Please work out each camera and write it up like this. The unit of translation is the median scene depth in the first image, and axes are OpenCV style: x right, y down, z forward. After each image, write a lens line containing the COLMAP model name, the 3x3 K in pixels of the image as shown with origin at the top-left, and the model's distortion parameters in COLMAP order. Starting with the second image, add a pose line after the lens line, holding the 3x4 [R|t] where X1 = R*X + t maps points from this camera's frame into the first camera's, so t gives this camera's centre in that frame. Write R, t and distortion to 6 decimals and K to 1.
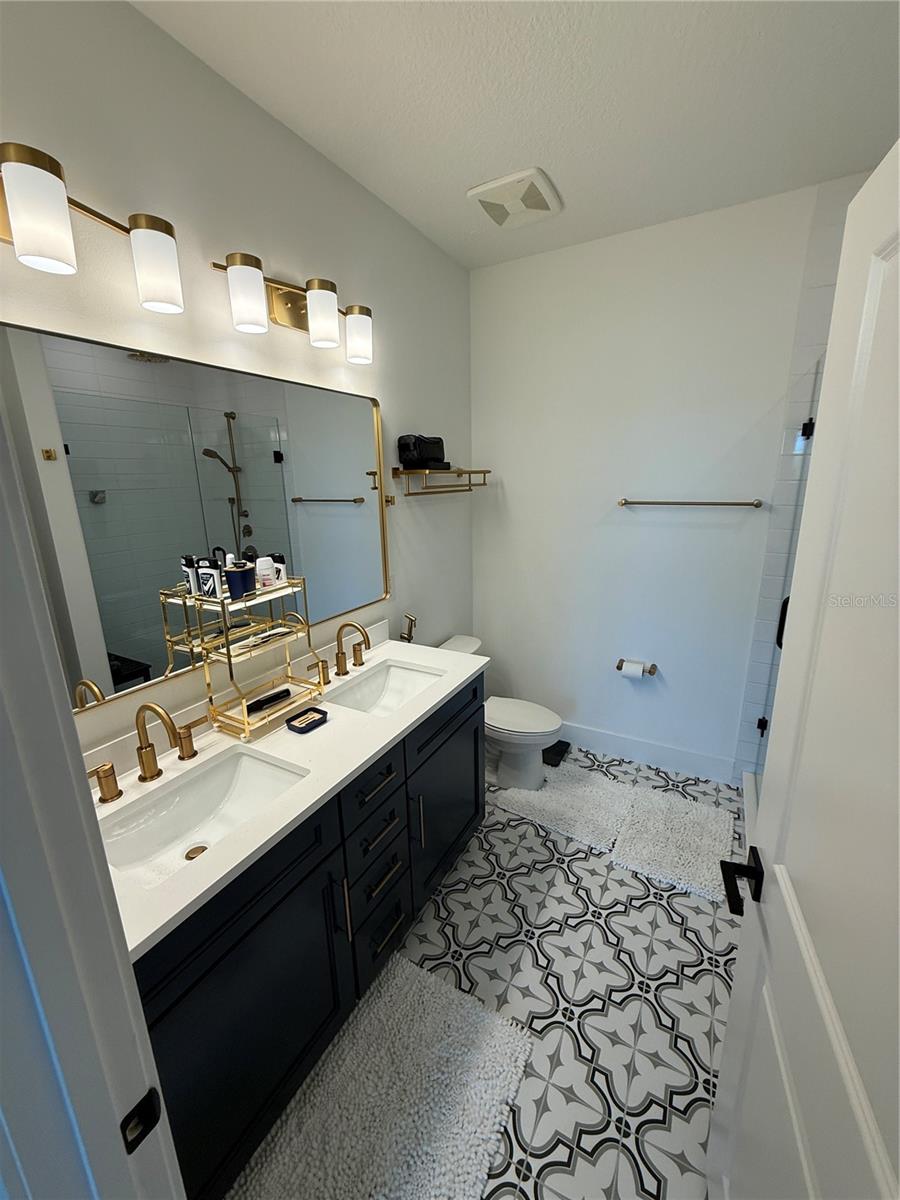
lens RADIAL K [[479.8, 0, 452.8], [0, 479.8, 595.6], [0, 0, 1]] dist [-0.000277, 0.000842]
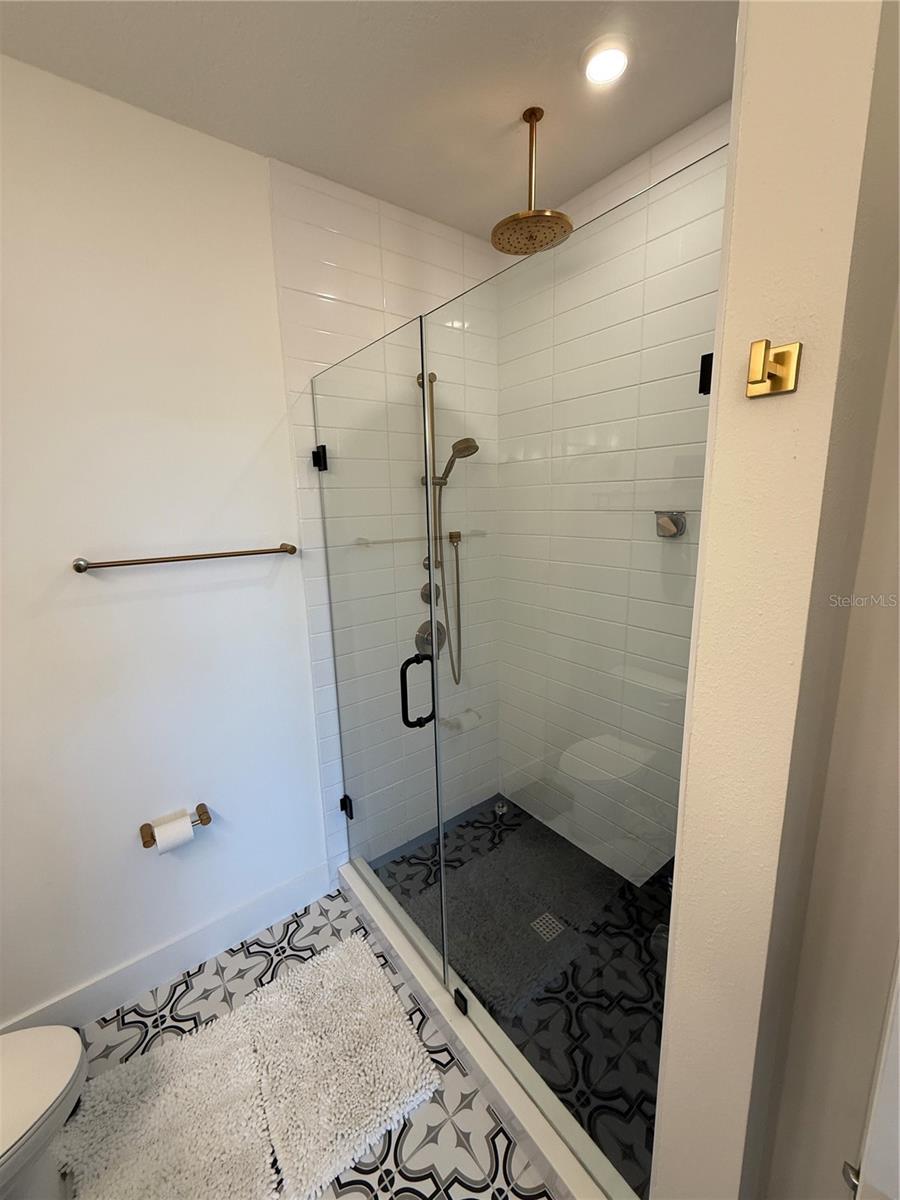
lens RADIAL K [[477.4, 0, 449.1], [0, 477.4, 596.0], [0, 0, 1]] dist [0.000768, -0.000040]
pose [[0.402455, -0.168577, 0.899784, 0.025486], [0.236740, 0.968628, 0.075586, -0.105802], [-0.884299, 0.182595, 0.429738, 0.413247]]
